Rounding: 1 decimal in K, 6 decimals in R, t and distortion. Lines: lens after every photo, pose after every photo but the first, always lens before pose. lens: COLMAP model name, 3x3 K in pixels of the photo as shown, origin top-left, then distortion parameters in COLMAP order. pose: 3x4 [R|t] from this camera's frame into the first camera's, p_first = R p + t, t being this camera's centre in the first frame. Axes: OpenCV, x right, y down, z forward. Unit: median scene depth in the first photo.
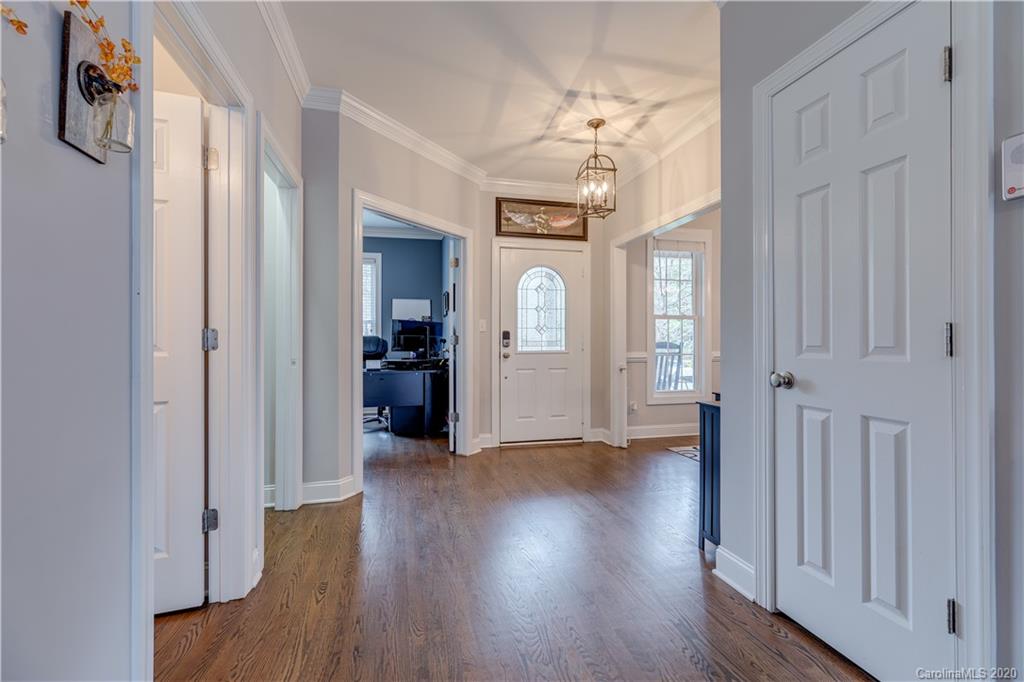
lens RADIAL K [[461.1, 0, 512.8], [0, 461.1, 338.8], [0, 0, 1]] dist [0.001359, -0.000015]
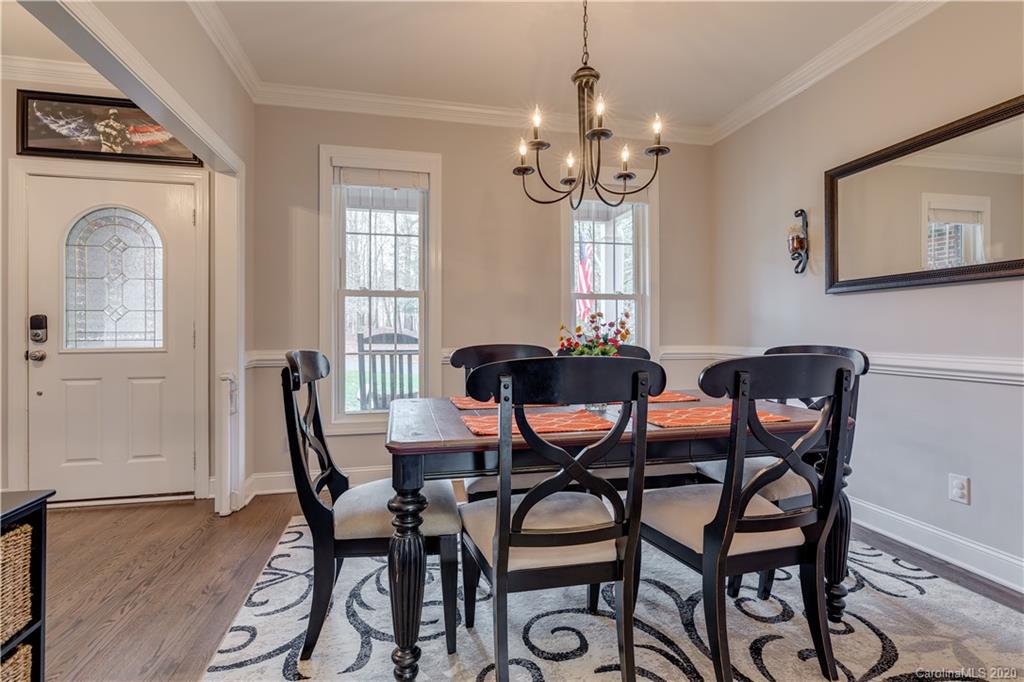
lens RADIAL K [[505.5, 0, 523.1], [0, 505.5, 318.5], [0, 0, 1]] dist [0.001427, 0.000347]
pose [[0.999679, 0.004055, -0.025007, 0.615772], [-0.004171, 0.999981, -0.004575, -0.011854], [0.024988, 0.004677, 0.999677, 0.356685]]
